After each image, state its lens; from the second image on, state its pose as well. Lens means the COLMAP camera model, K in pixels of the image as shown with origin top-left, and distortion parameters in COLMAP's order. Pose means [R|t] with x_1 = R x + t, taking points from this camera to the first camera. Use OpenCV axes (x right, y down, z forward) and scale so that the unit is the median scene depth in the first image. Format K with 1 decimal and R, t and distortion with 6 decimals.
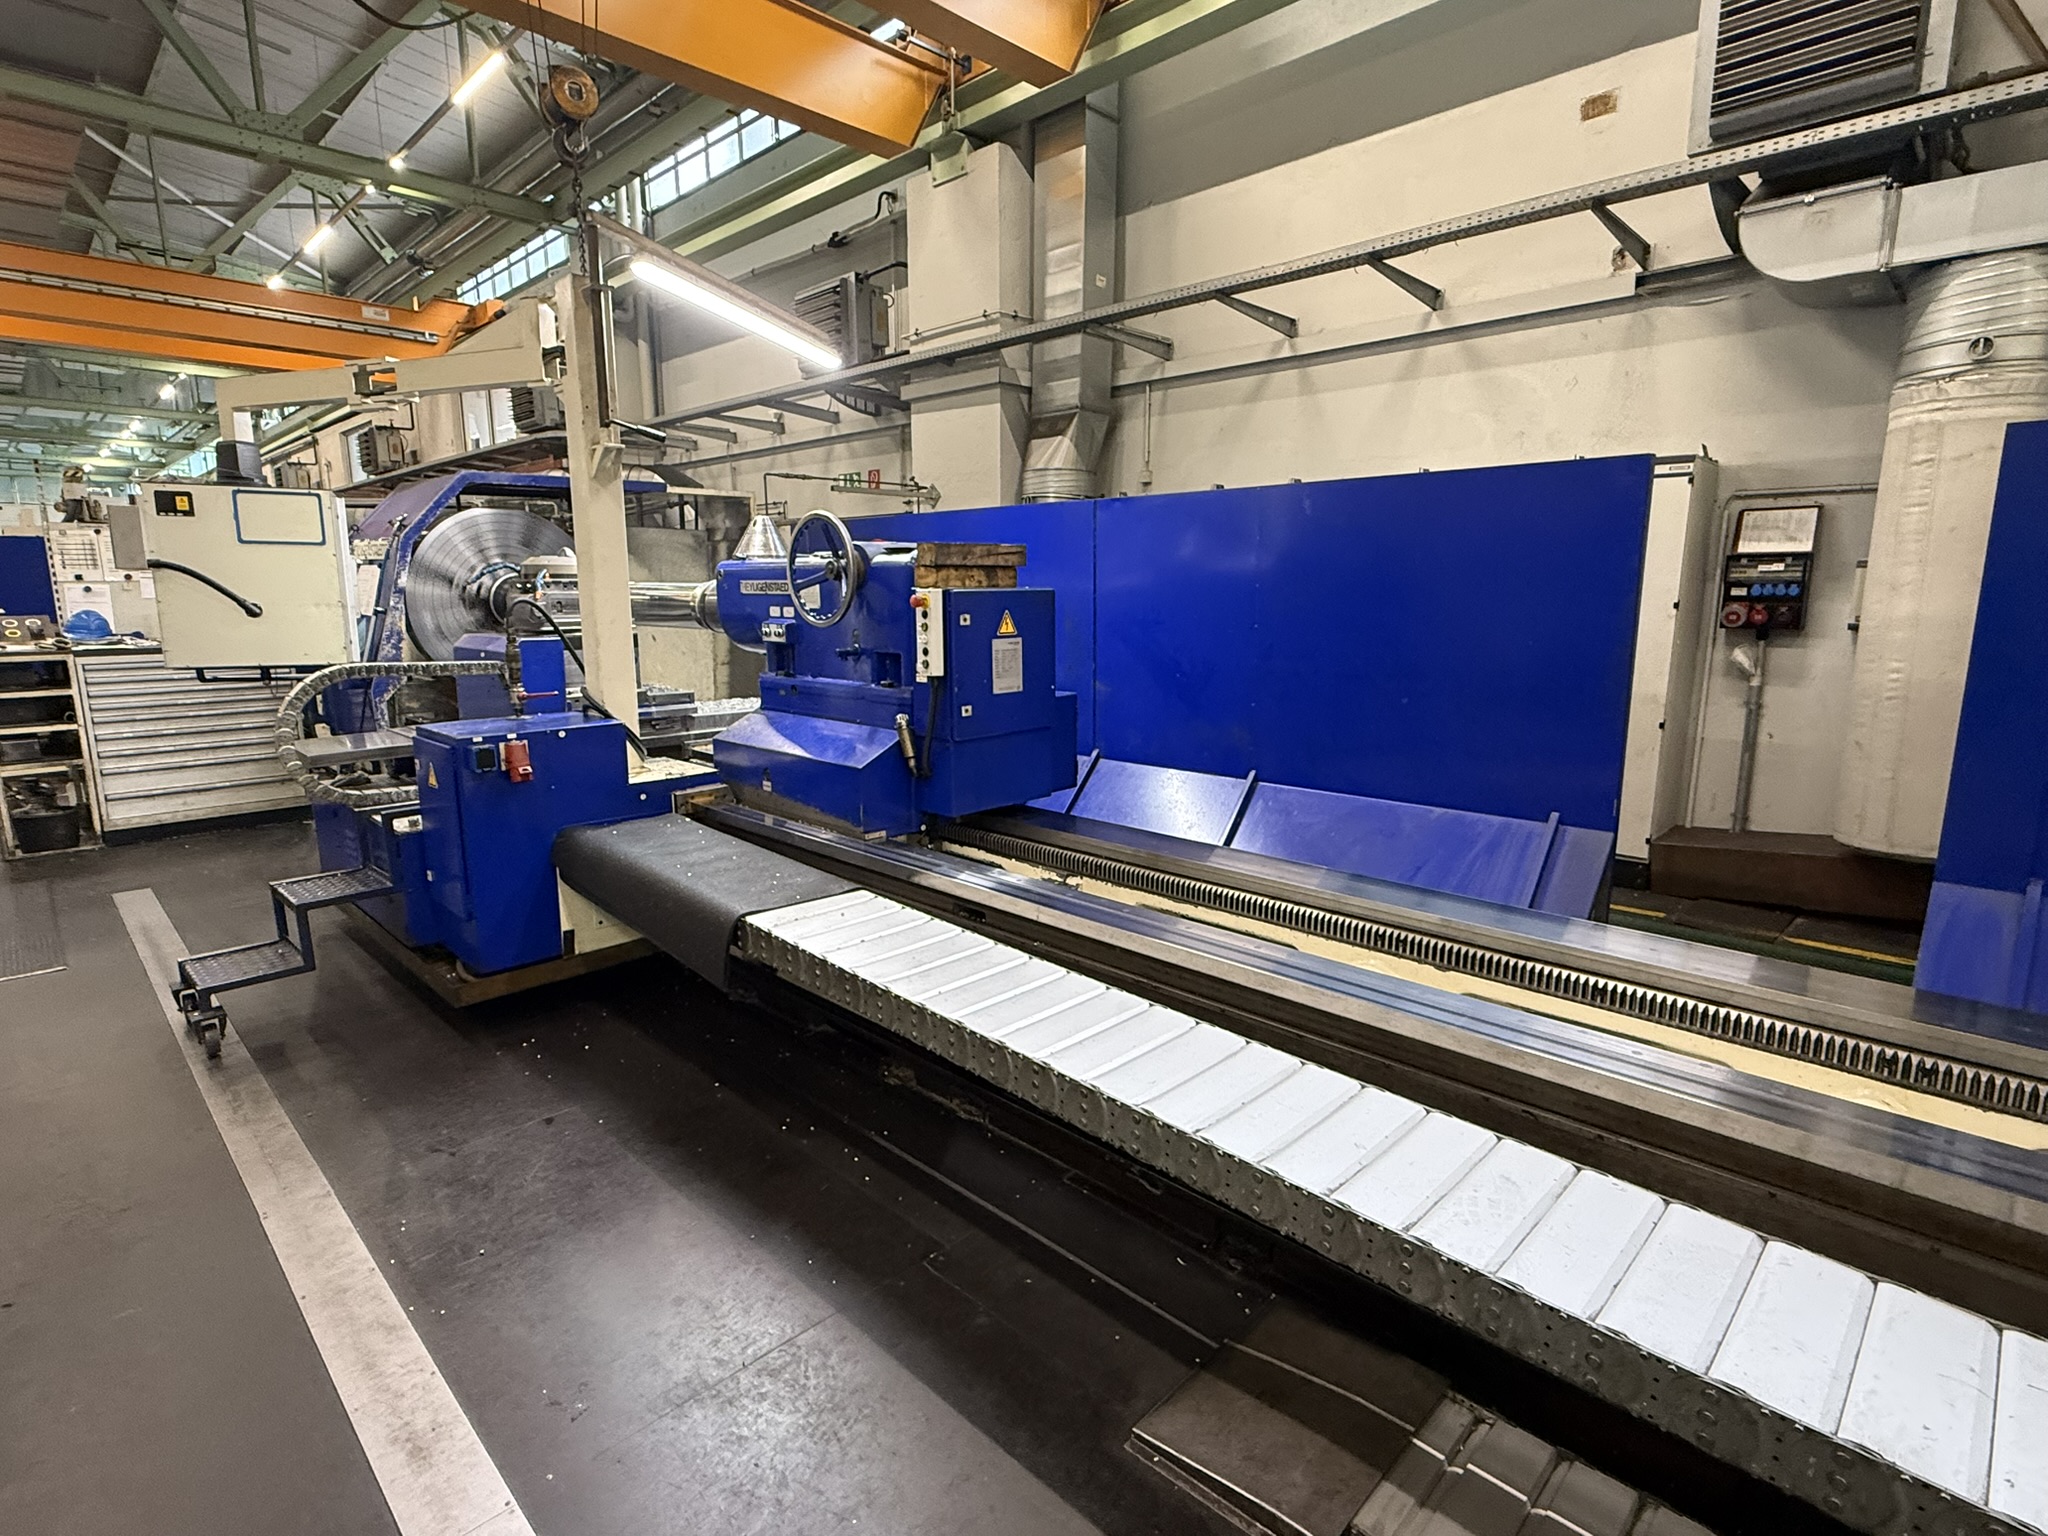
lens RADIAL K [[1040.8, 0, 1024.0], [0, 1040.8, 768.0], [0, 0, 1]] dist [0.003232, -0.000822]
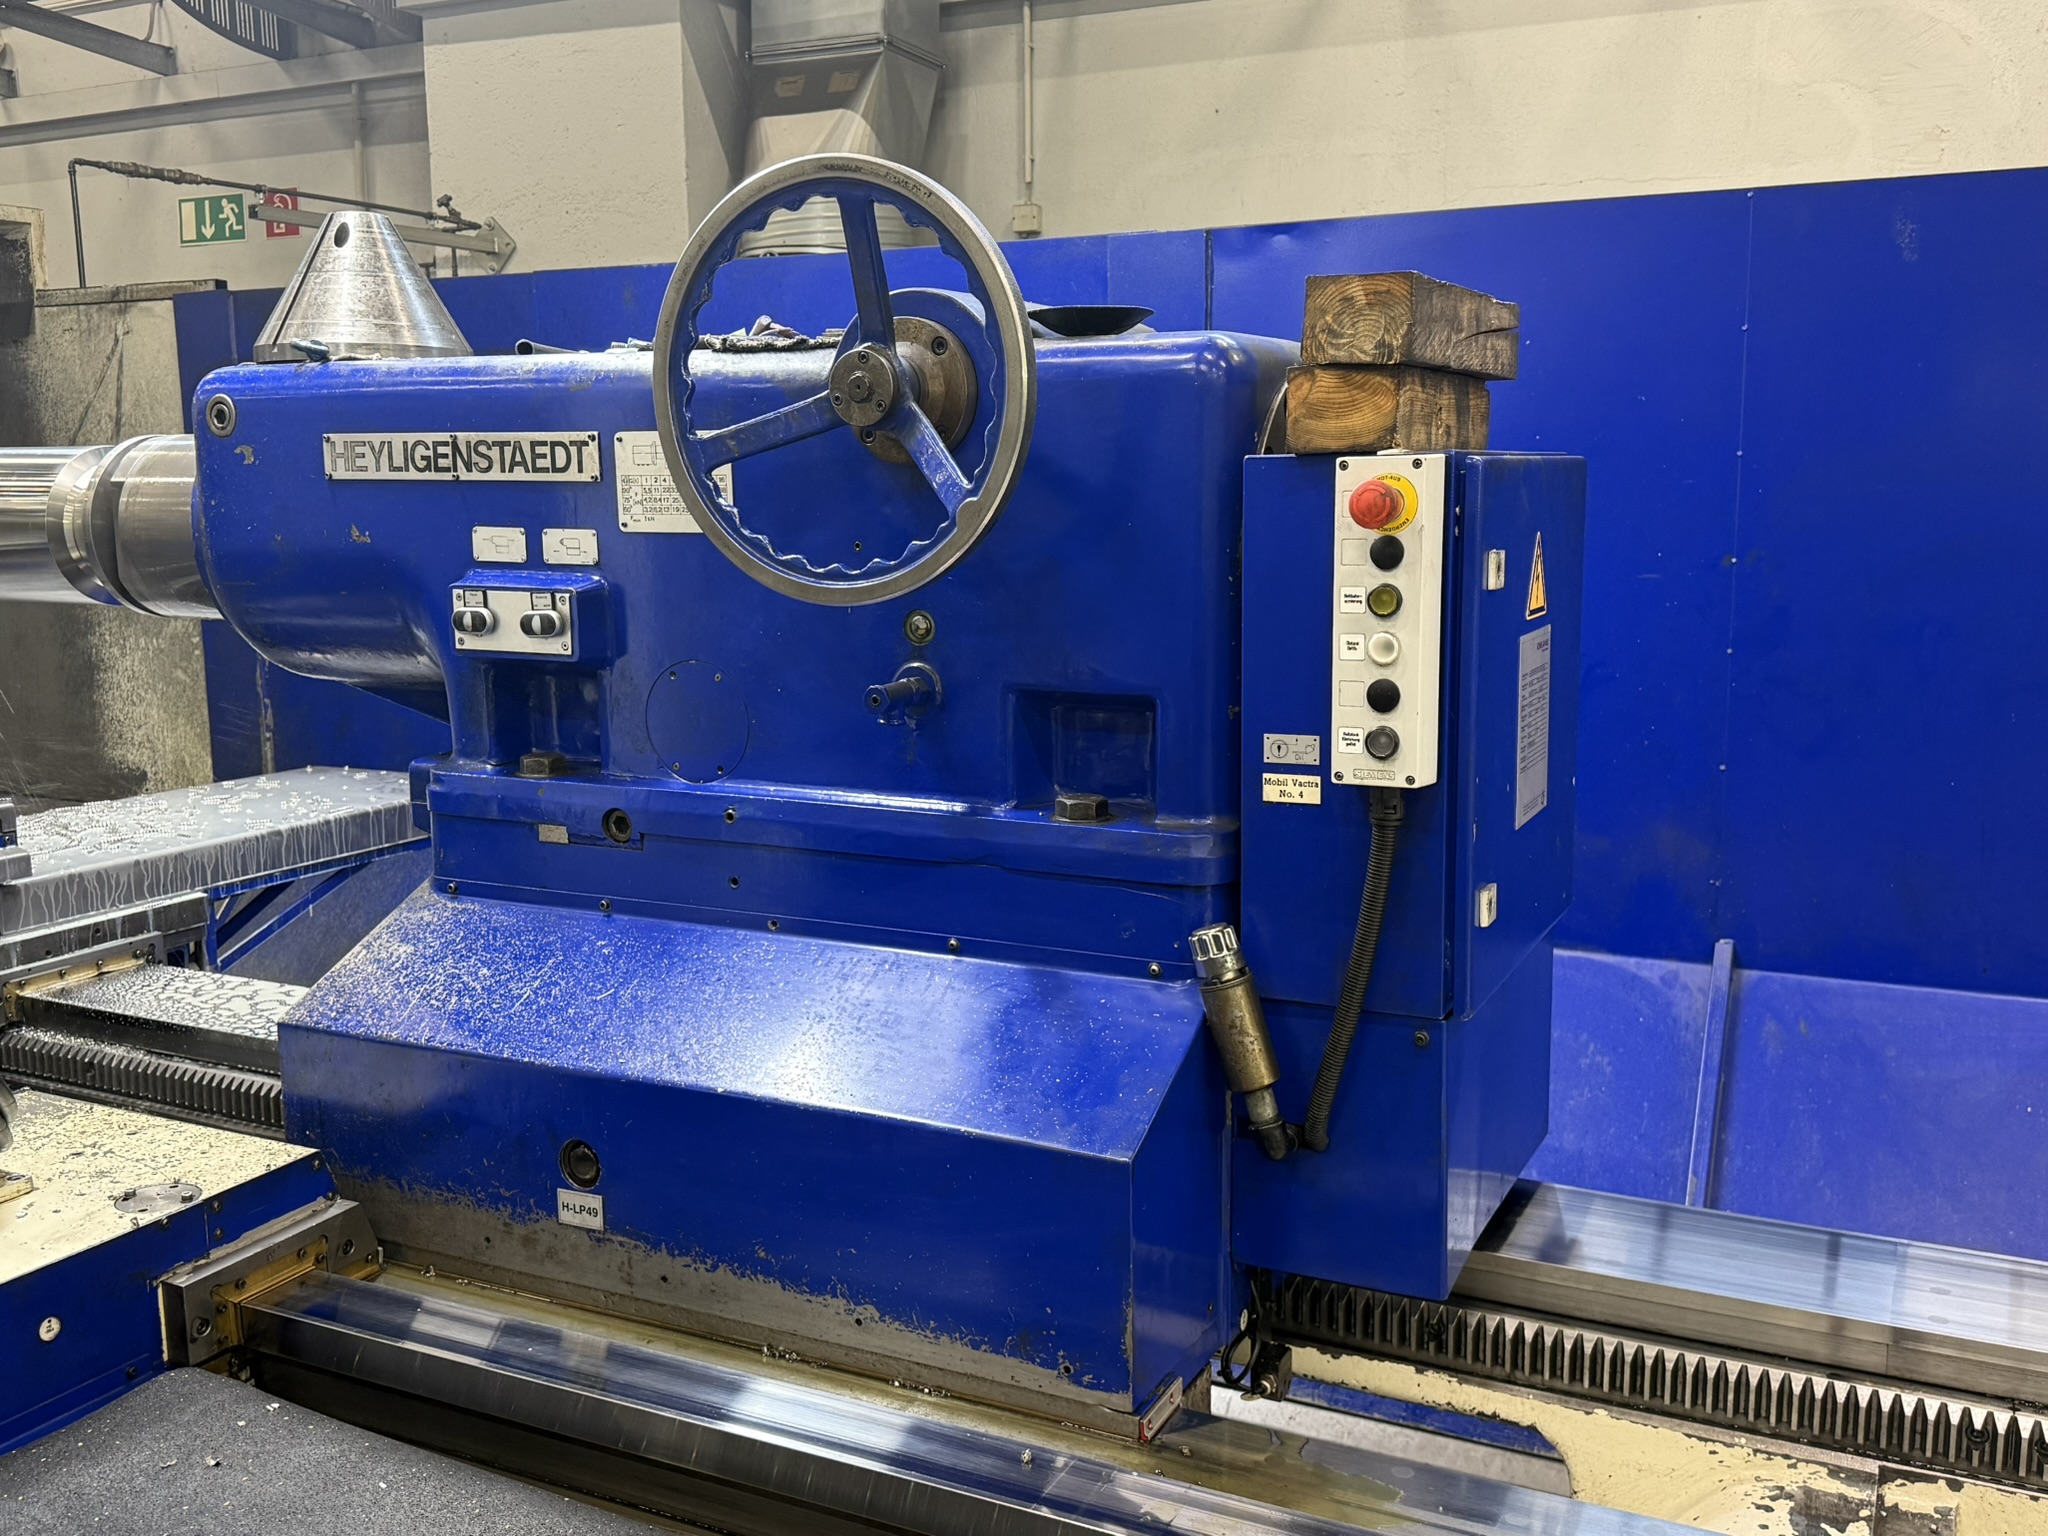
lens RADIAL K [[1932.3, 0, 1024.0], [0, 1932.3, 768.0], [0, 0, 1]] dist [0.012757, 0.002906]
pose [[0.951342, -0.049838, 0.304081, -0.146248], [0.057336, 0.998230, -0.015773, -0.041022], [-0.302757, 0.032440, 0.952516, 0.256922]]
